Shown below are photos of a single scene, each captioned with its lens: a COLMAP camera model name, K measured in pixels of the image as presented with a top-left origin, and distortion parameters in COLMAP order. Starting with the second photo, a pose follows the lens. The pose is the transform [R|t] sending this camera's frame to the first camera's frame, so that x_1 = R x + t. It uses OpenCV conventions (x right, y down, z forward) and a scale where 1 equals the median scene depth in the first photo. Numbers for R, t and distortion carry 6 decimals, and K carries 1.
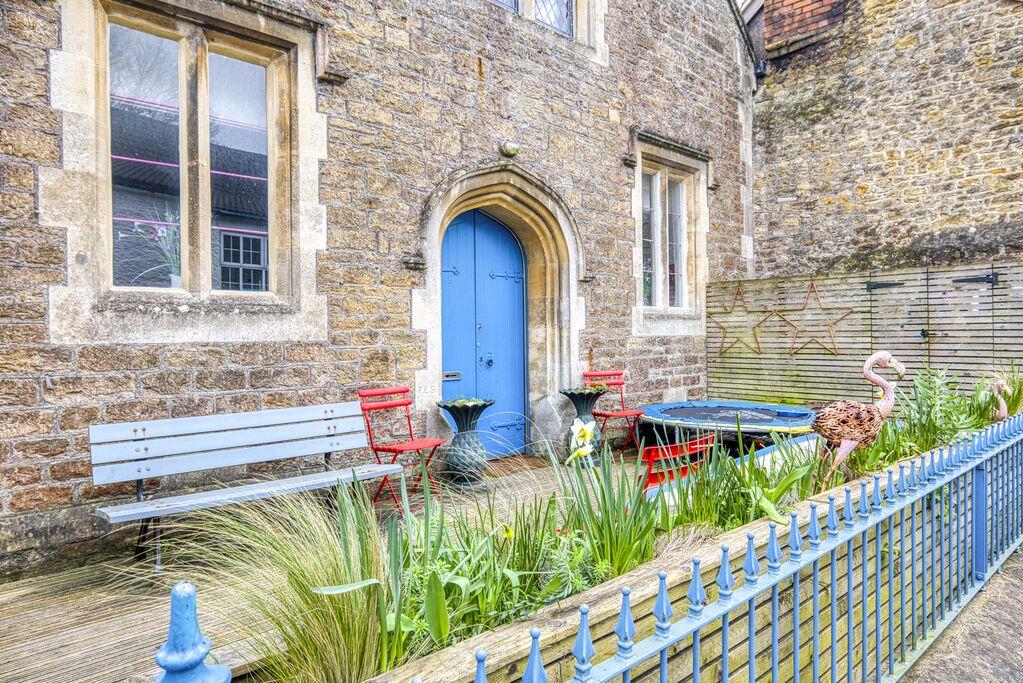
lens RADIAL K [[645.1, 0, 511.5], [0, 645.1, 341.5], [0, 0, 1]] dist [0.003739, -0.000858]
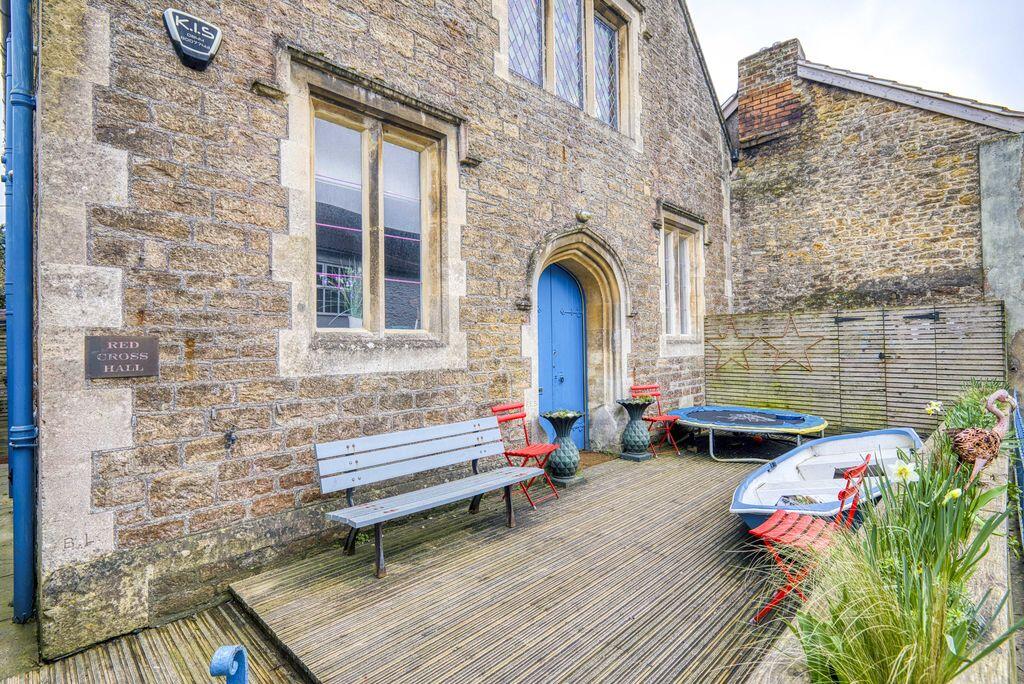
lens RADIAL K [[488.1, 0, 512.0], [0, 488.1, 342.0], [0, 0, 1]] dist [-0.003034, -0.000009]
pose [[0.998527, -0.001584, 0.054242, -0.197882], [0.002515, 0.999851, -0.017099, -0.028109], [-0.054206, 0.017210, 0.998381, 0.031204]]
